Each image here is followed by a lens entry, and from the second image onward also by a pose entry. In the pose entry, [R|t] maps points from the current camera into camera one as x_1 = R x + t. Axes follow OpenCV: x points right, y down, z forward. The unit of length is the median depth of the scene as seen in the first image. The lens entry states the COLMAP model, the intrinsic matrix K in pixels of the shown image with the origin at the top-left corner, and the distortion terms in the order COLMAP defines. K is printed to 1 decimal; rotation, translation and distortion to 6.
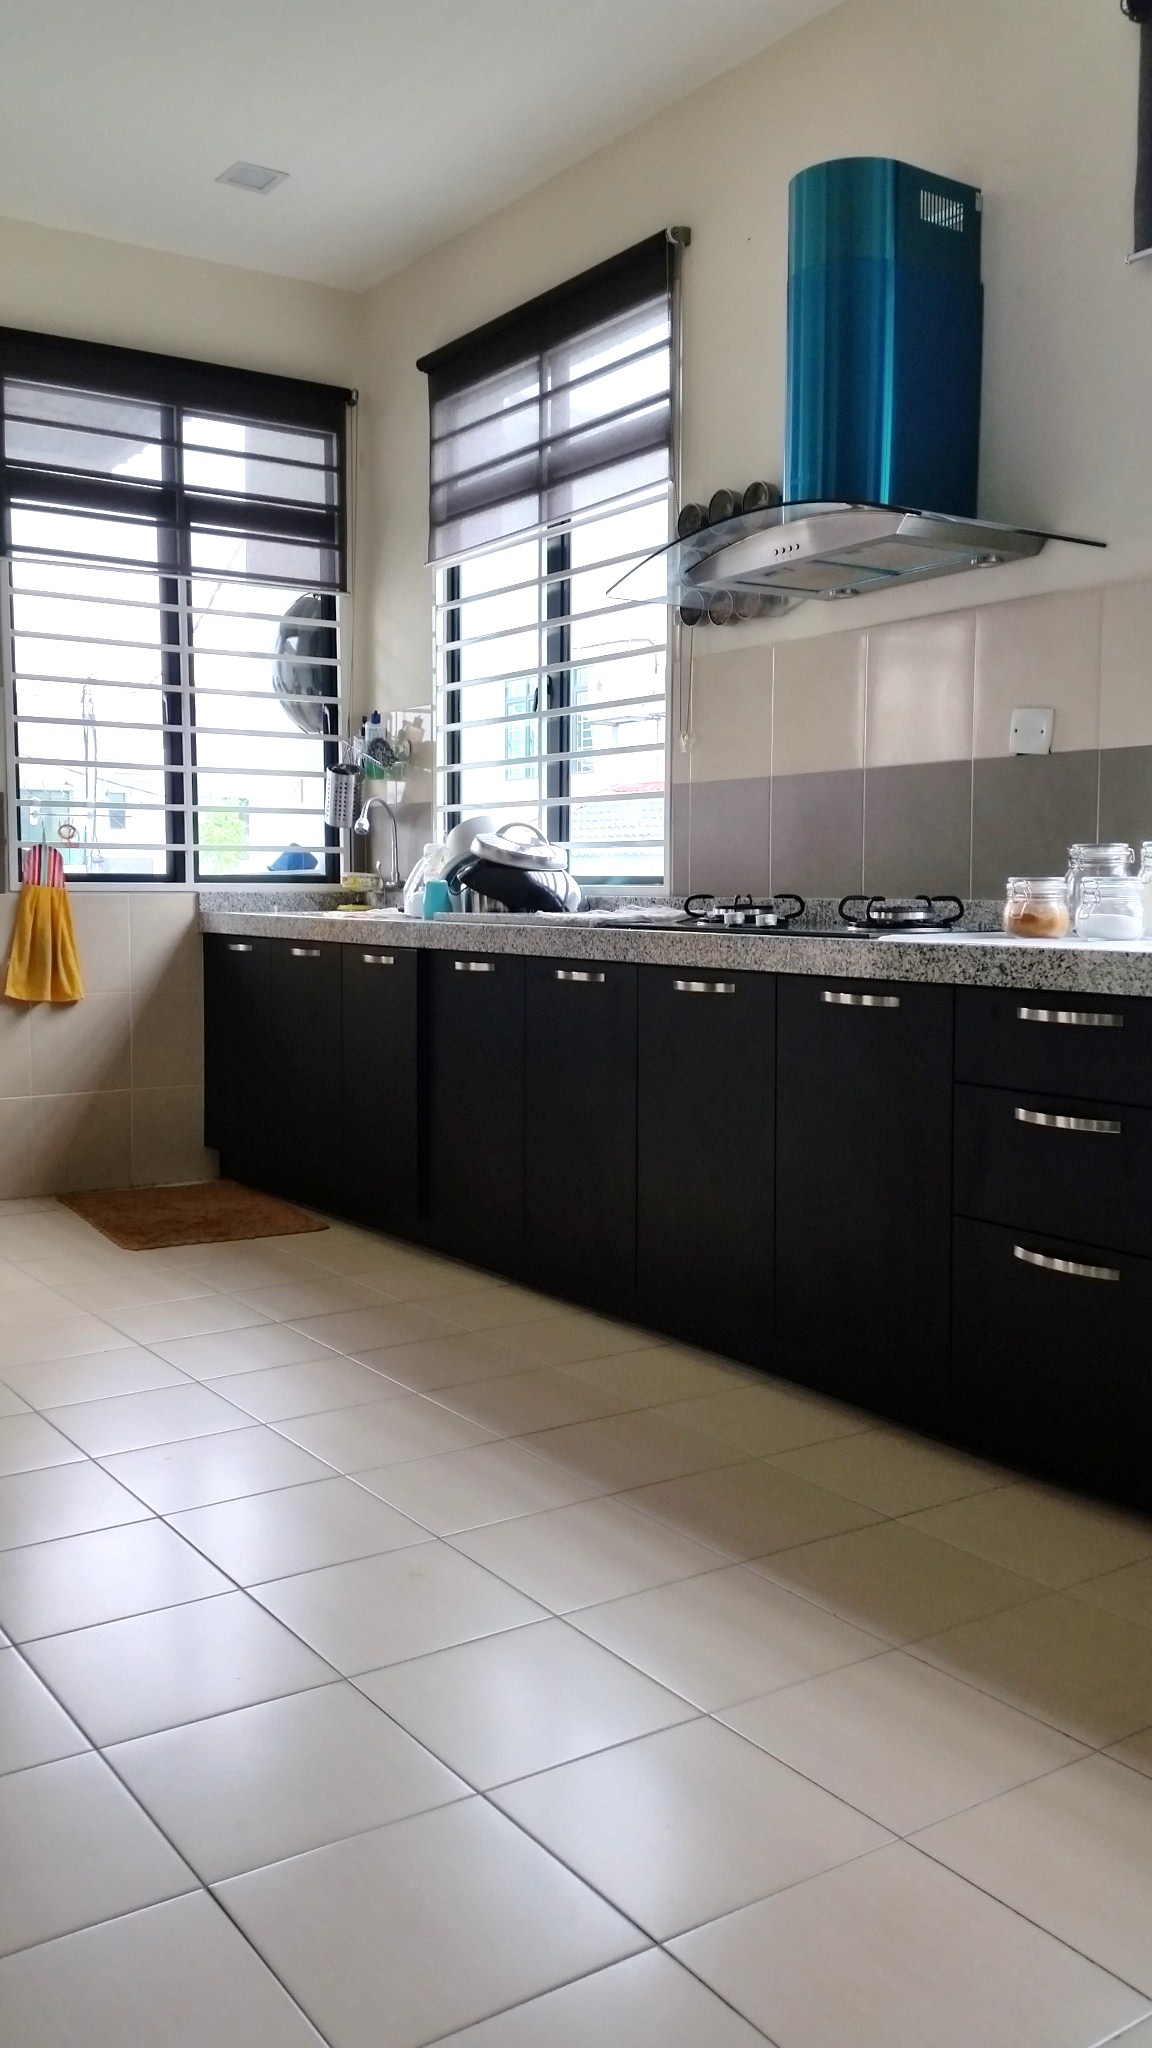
lens RADIAL K [[1707.7, 0, 556.6], [0, 1707.7, 1021.2], [0, 0, 1]] dist [0.096471, -0.018578]
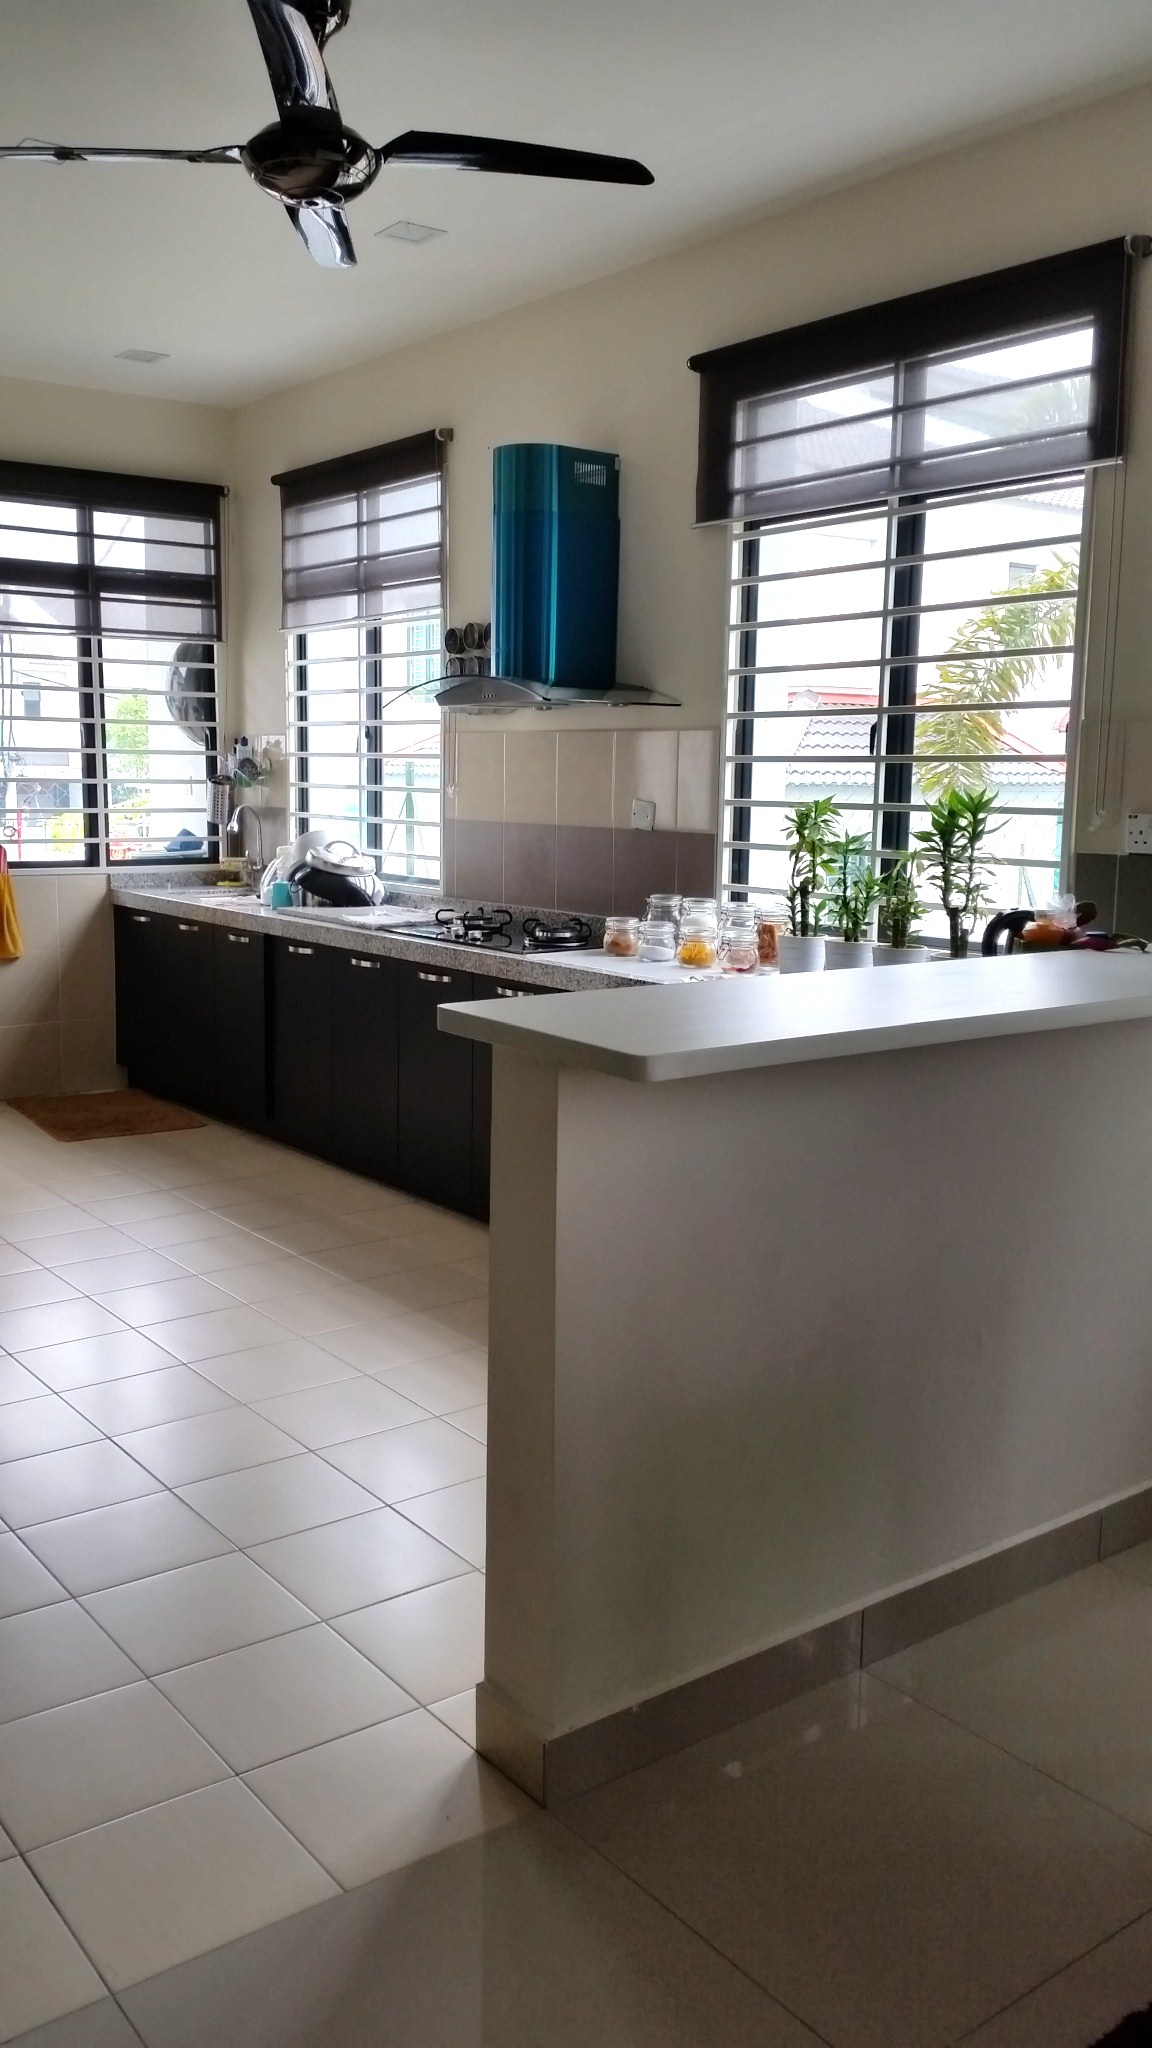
lens RADIAL K [[1707.7, 0, 575.7], [0, 1707.7, 1024.3], [0, 0, 1]] dist [0.096471, -0.018578]
pose [[0.998577, 0.003432, 0.053225, 0.085457], [-0.007049, 0.997666, 0.067913, -0.054441], [-0.052868, -0.068191, 0.996271, -0.374597]]
